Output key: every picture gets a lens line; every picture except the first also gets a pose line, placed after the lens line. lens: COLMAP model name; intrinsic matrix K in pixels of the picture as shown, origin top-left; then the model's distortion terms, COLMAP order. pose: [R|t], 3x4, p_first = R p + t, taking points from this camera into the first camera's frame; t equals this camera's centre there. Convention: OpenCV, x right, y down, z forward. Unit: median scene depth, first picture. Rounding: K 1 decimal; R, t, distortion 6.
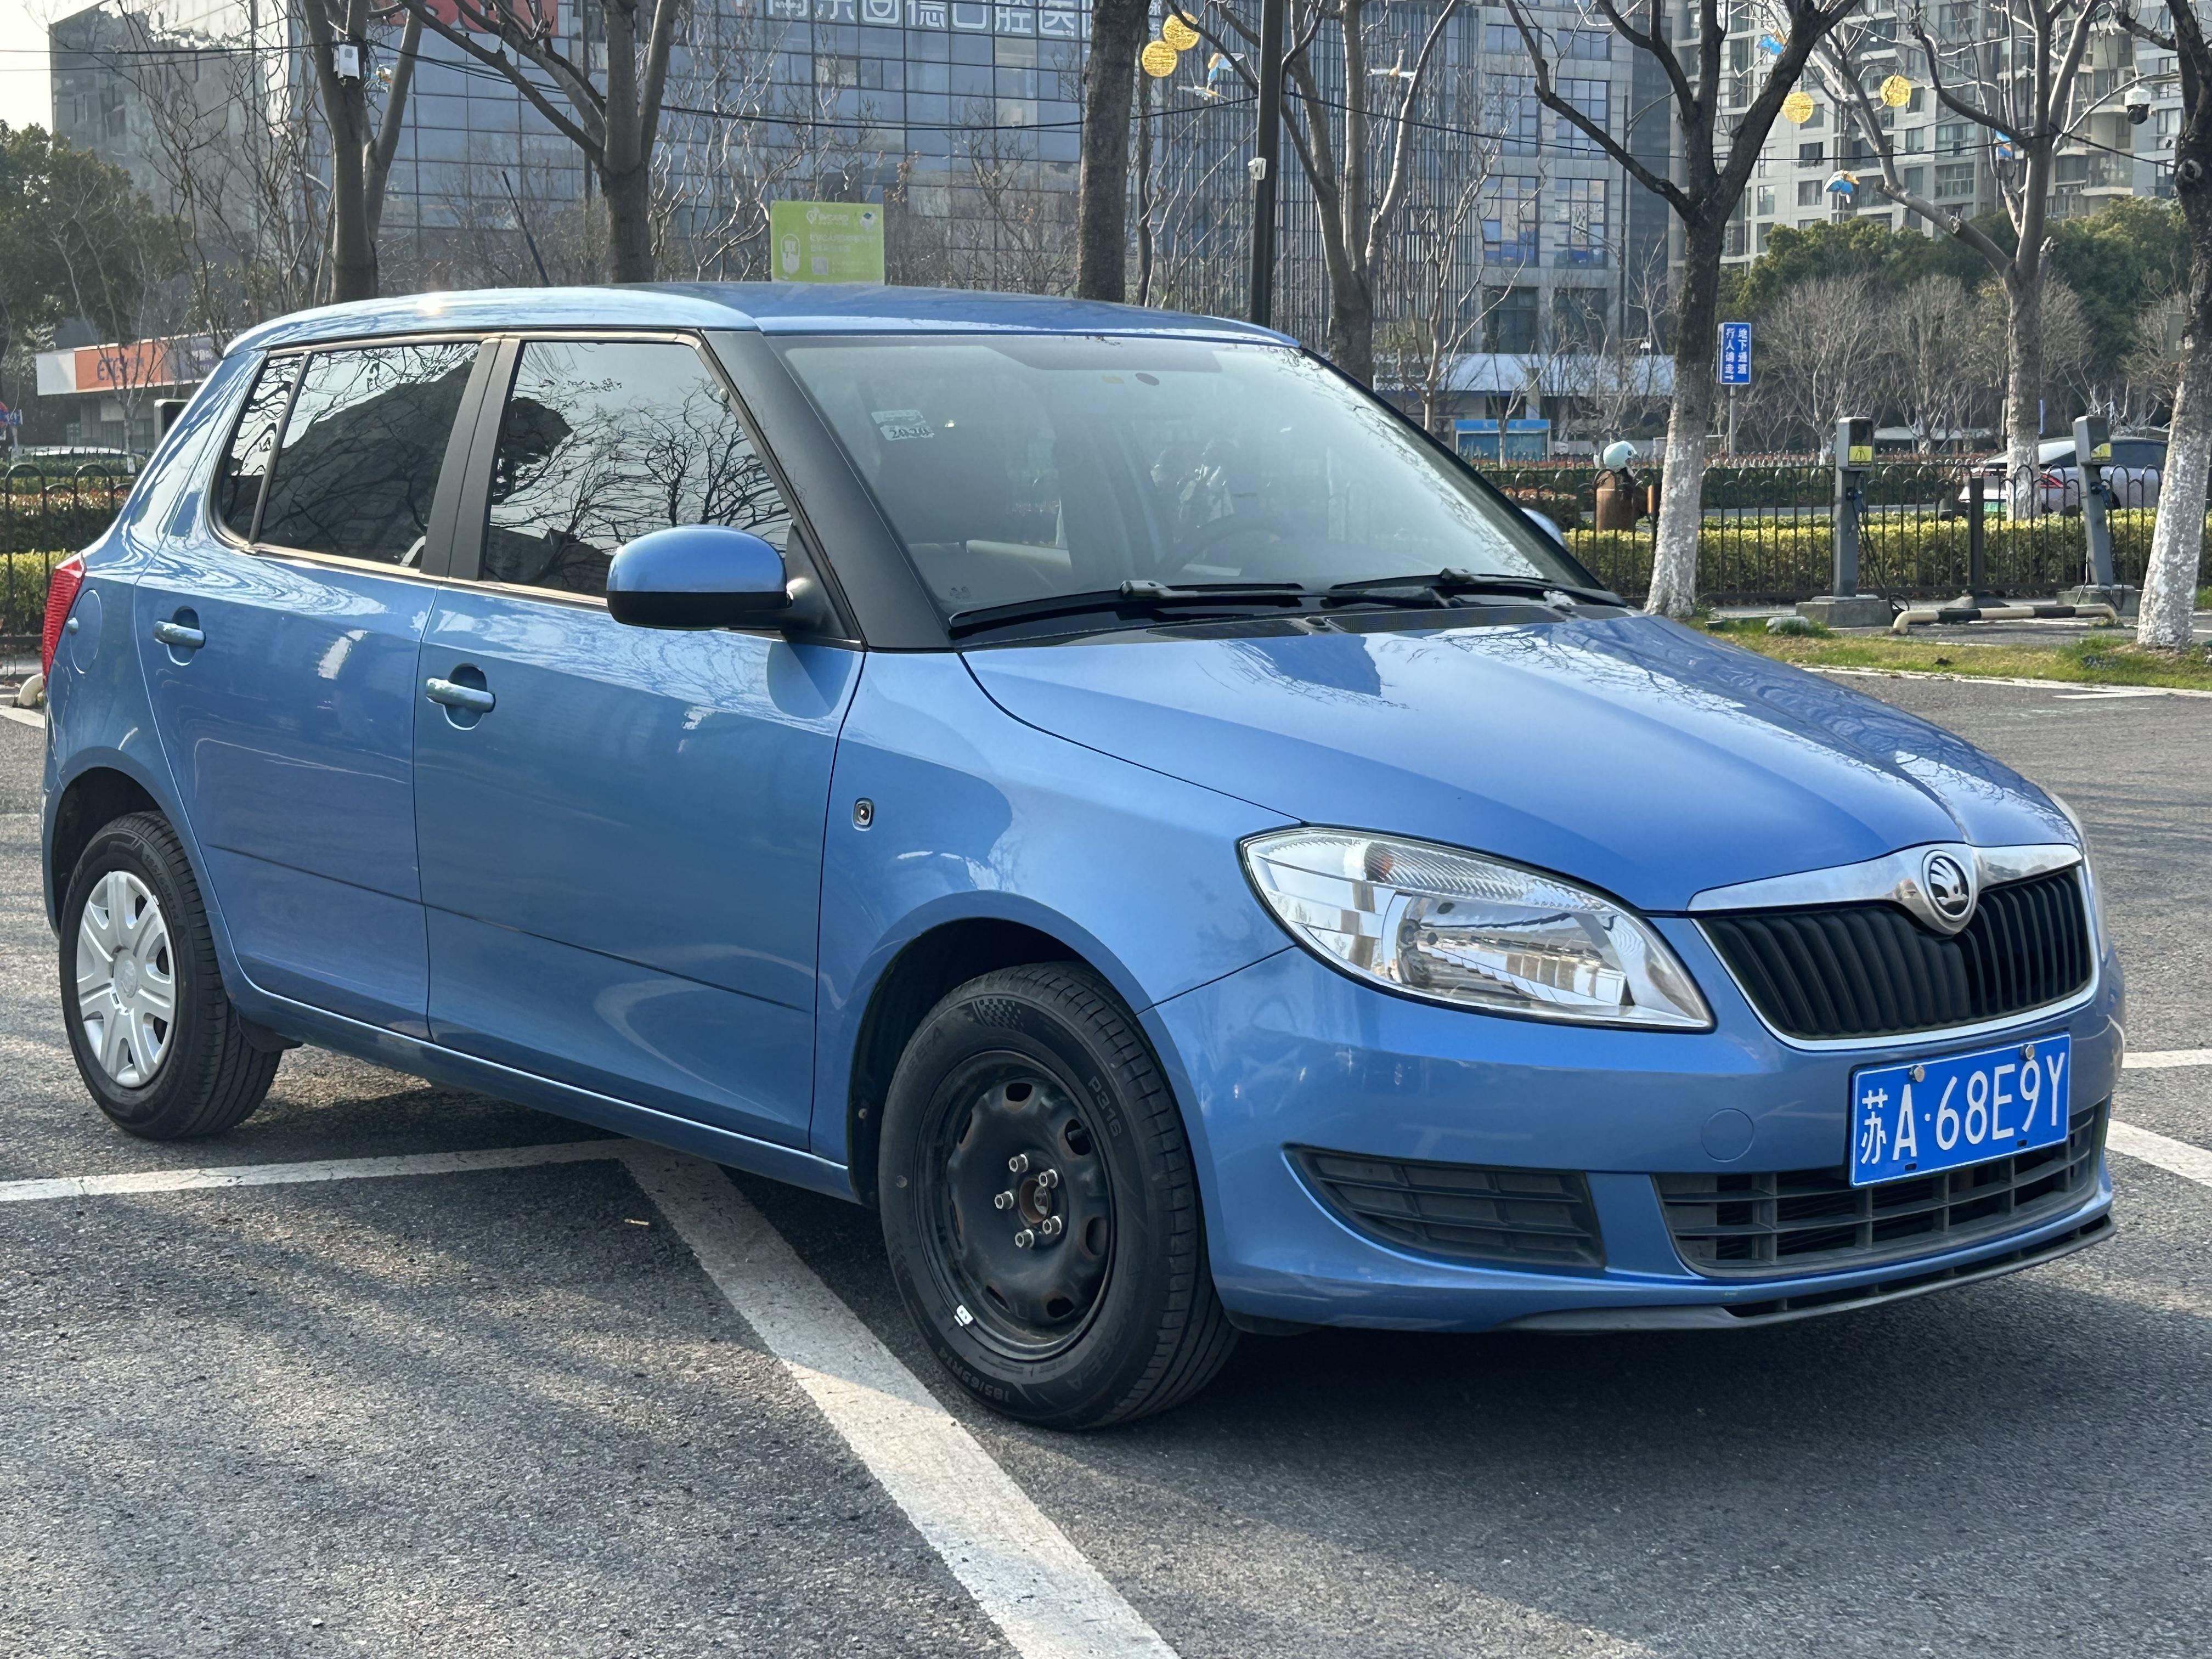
lens RADIAL K [[3414.4, 0, 1068.3], [0, 3414.4, 824.5], [0, 0, 1]] dist [0.271202, -1.088938]
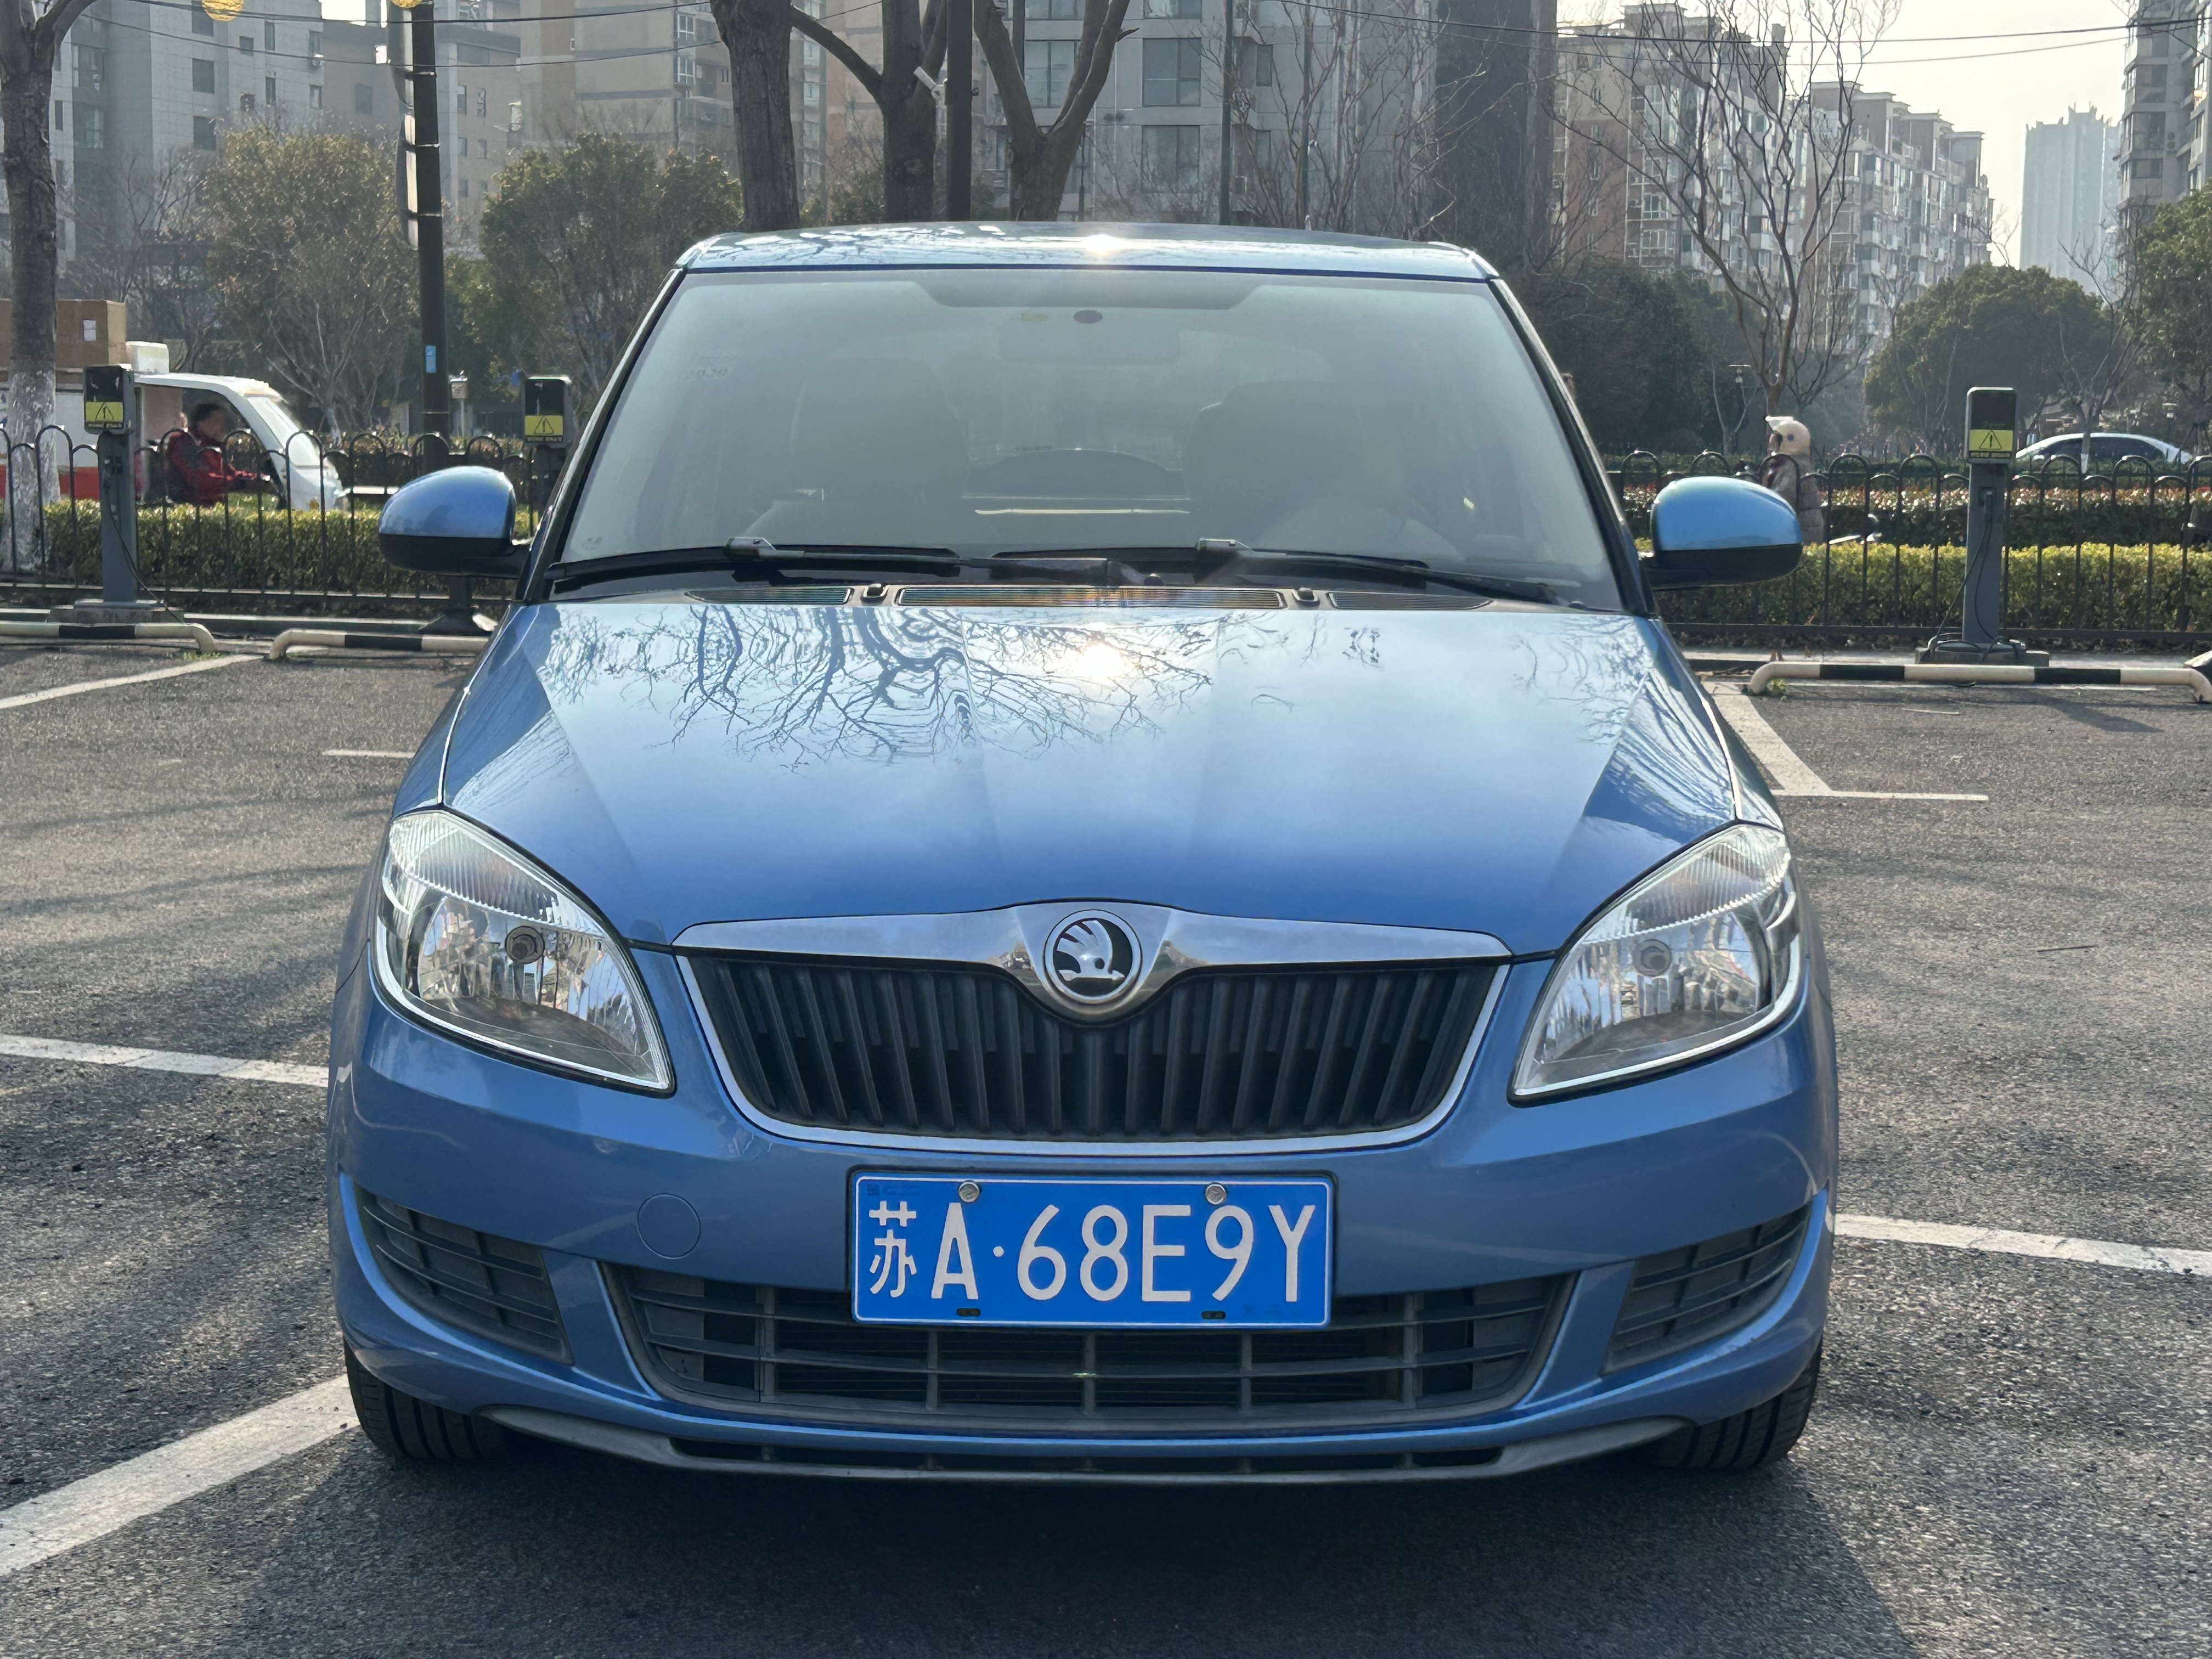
lens RADIAL K [[3414.4, 0, 1068.3], [0, 3414.4, 824.5], [0, 0, 1]] dist [0.271202, -1.088938]
pose [[0.762377, 0.081237, -0.642014, 0.737154], [-0.082063, 0.996217, 0.028608, -0.032819], [0.641909, 0.030875, 0.766159, 0.420422]]
